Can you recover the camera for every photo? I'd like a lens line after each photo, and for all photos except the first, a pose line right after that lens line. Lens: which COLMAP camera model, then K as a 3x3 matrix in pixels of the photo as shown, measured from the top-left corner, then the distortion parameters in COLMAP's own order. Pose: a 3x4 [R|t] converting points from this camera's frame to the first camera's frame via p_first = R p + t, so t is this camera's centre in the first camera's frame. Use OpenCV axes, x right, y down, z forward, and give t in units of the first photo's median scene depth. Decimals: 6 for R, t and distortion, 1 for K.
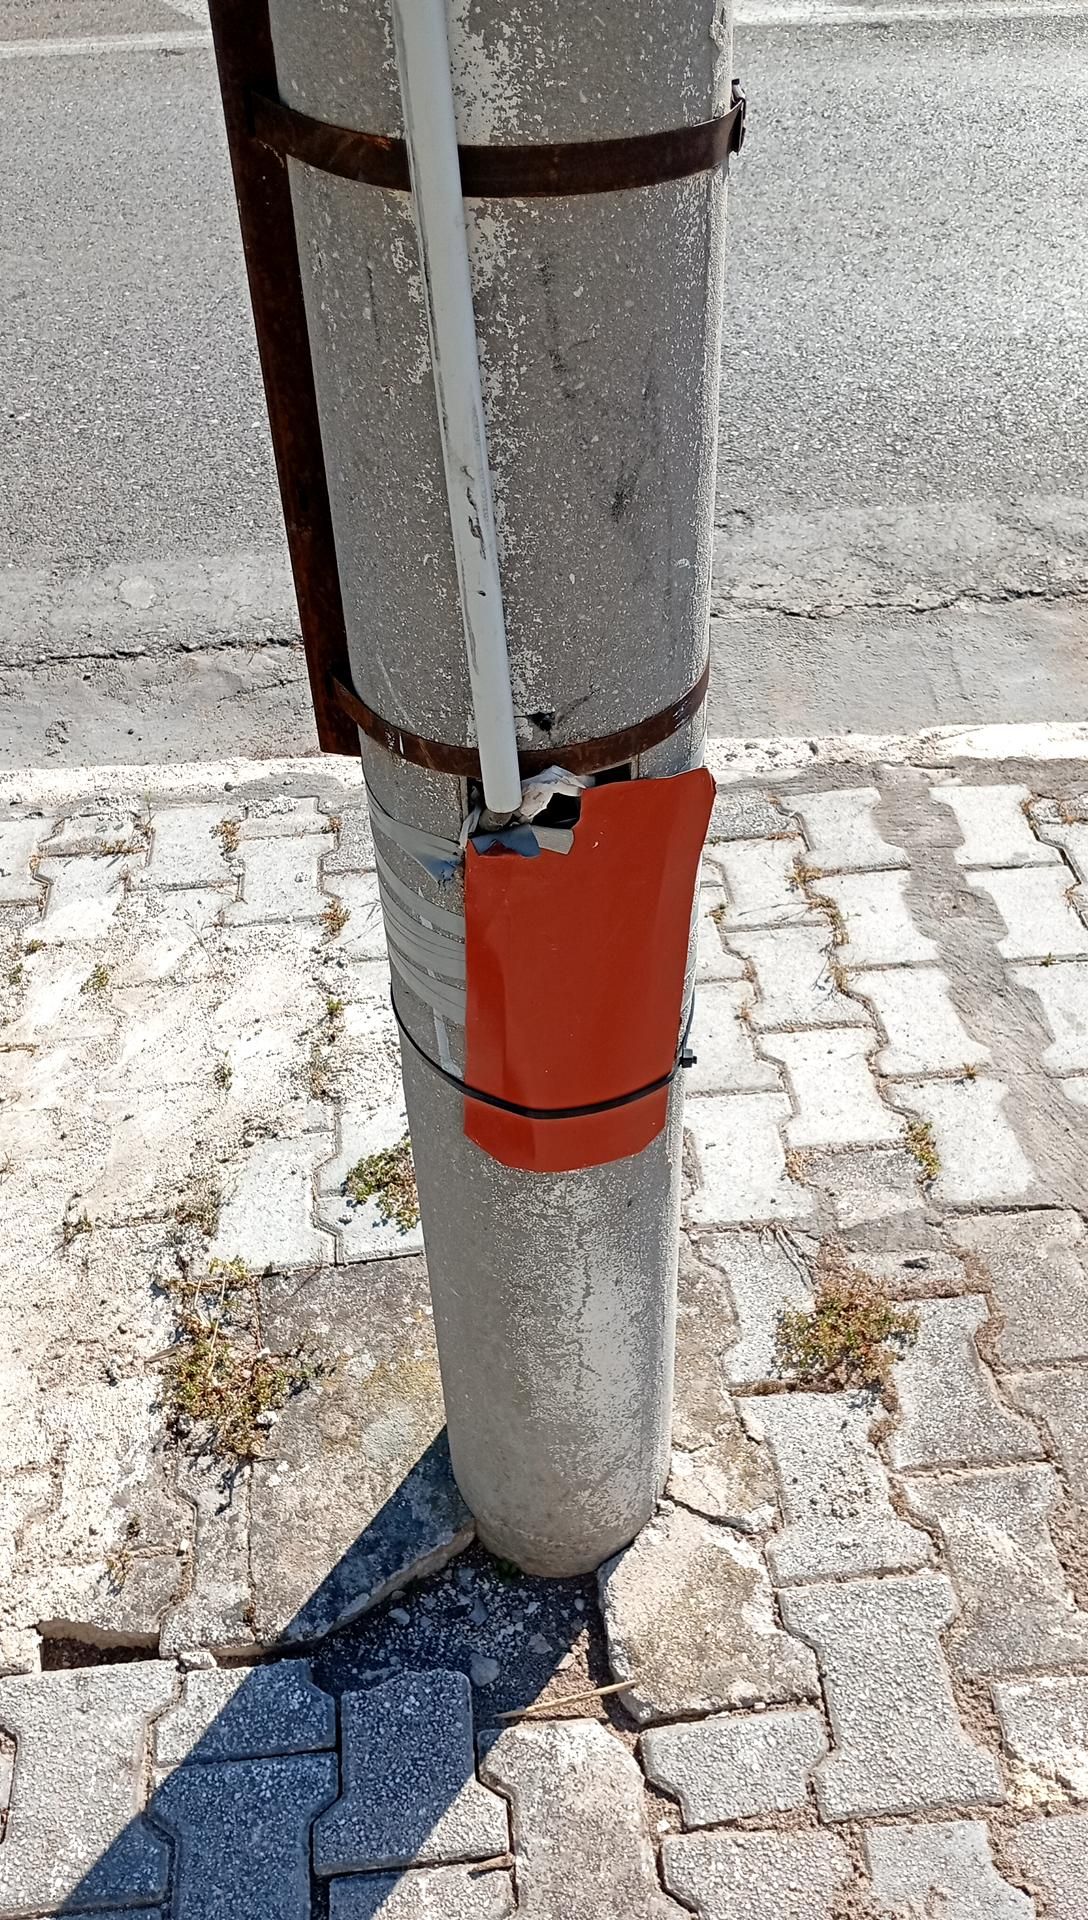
lens RADIAL K [[1487.3, 0, 544.0], [0, 1487.3, 960.0], [0, 0, 1]] dist [0.012908, 0.002521]
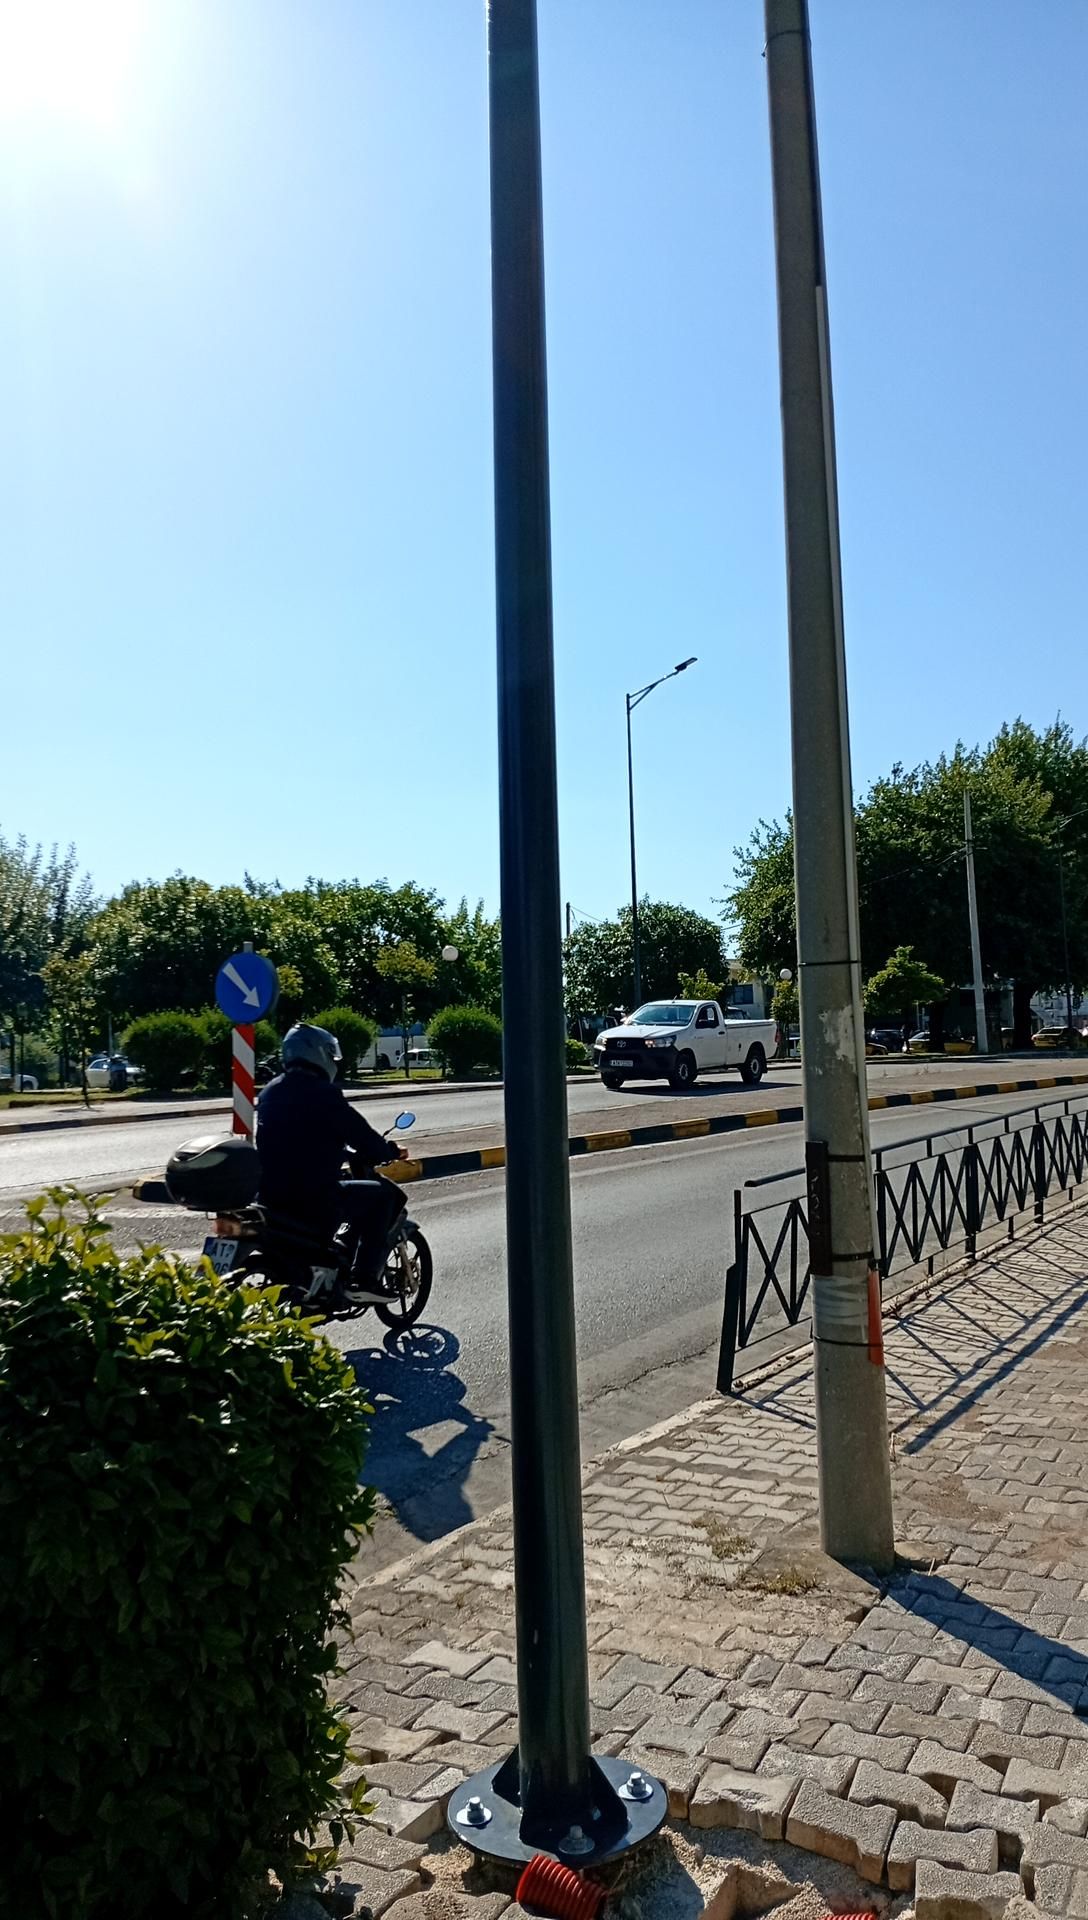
lens RADIAL K [[1487.3, 0, 544.0], [0, 1487.3, 960.0], [0, 0, 1]] dist [0.012908, 0.002521]
pose [[0.566872, 0.035530, 0.823040, -2.538218], [0.577201, 0.695710, -0.427582, 0.369283], [-0.587789, 0.717443, 0.373870, -0.550791]]
